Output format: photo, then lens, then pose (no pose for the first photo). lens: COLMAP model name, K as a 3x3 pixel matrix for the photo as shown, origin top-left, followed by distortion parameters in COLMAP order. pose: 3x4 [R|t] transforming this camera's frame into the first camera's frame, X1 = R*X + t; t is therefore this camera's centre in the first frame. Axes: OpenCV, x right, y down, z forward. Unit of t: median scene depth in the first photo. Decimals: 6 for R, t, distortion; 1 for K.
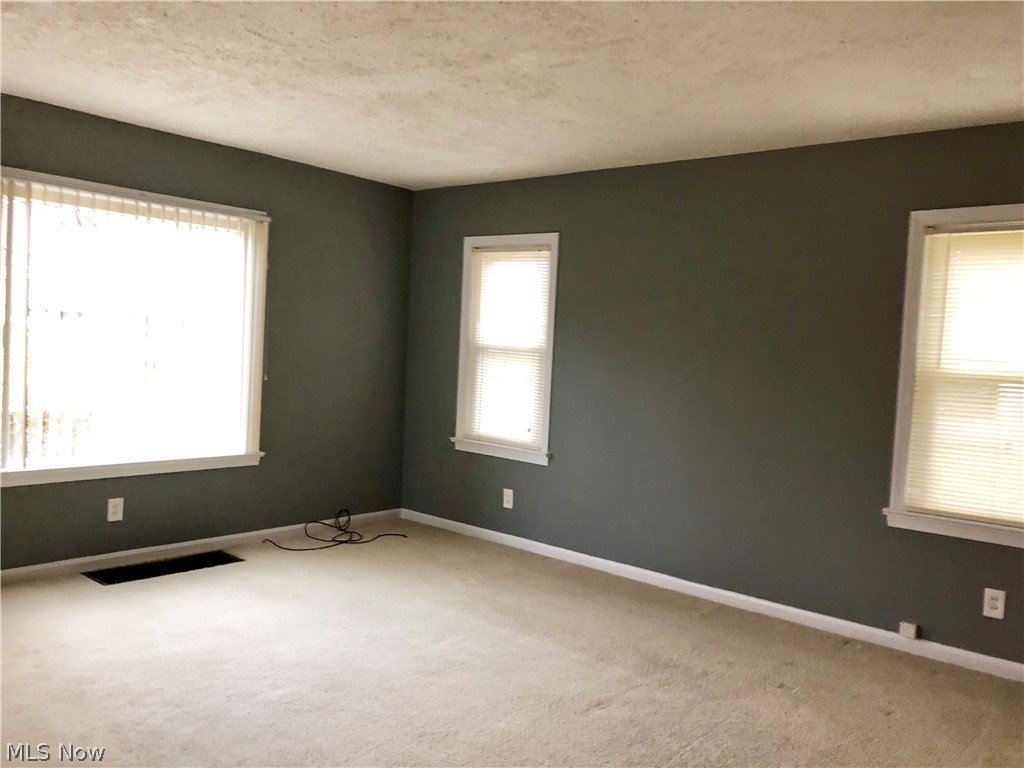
lens RADIAL K [[831.3, 0, 524.2], [0, 831.3, 384.7], [0, 0, 1]] dist [0.054617, -0.034947]
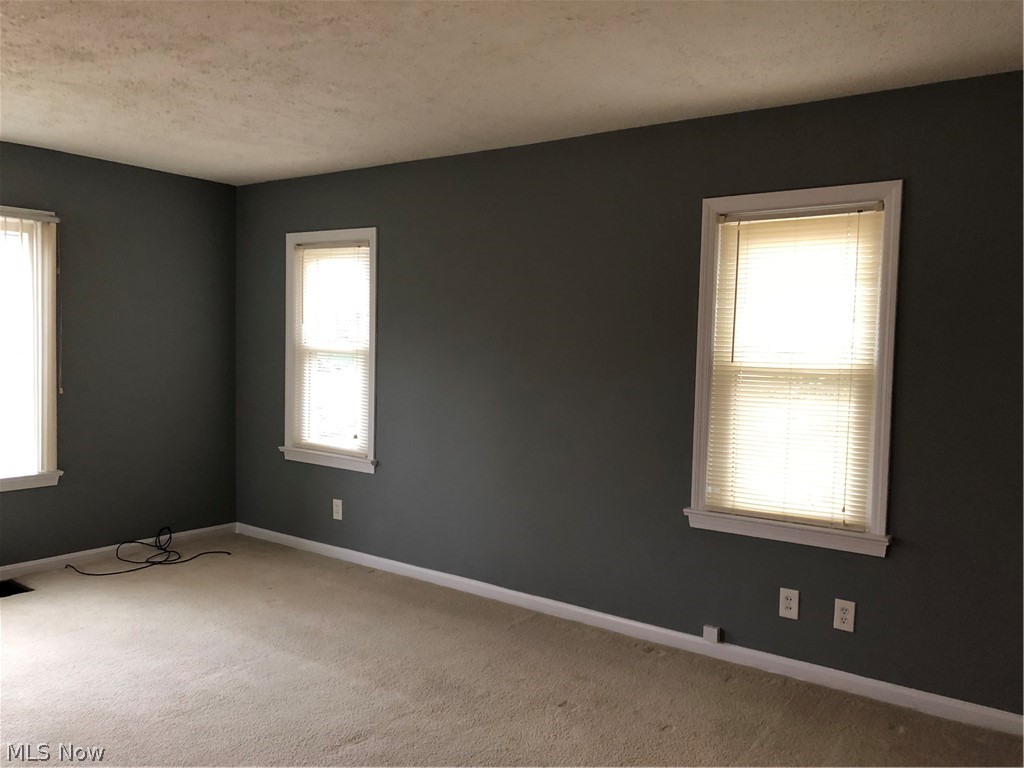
lens RADIAL K [[837.4, 0, 507.8], [0, 837.4, 386.5], [0, 0, 1]] dist [0.034669, -0.005768]
pose [[0.998257, -0.033223, 0.048777, 0.159228], [0.032634, 0.999385, 0.012822, -0.010416], [-0.049173, -0.011208, 0.998727, 0.043434]]
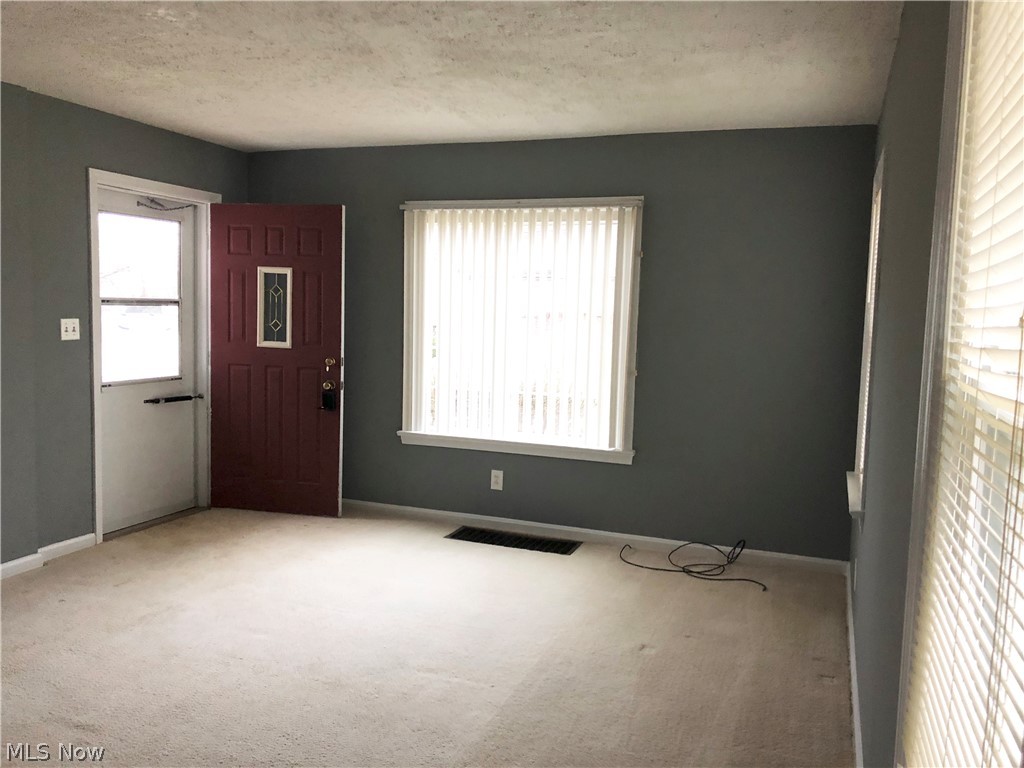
lens RADIAL K [[831.3, 0, 524.2], [0, 831.3, 384.7], [0, 0, 1]] dist [0.054617, -0.034947]
pose [[0.339980, 0.039133, -0.939618, 0.596138], [-0.058898, 0.998058, 0.020256, -0.007526], [0.938586, 0.048455, 0.341625, 0.641817]]
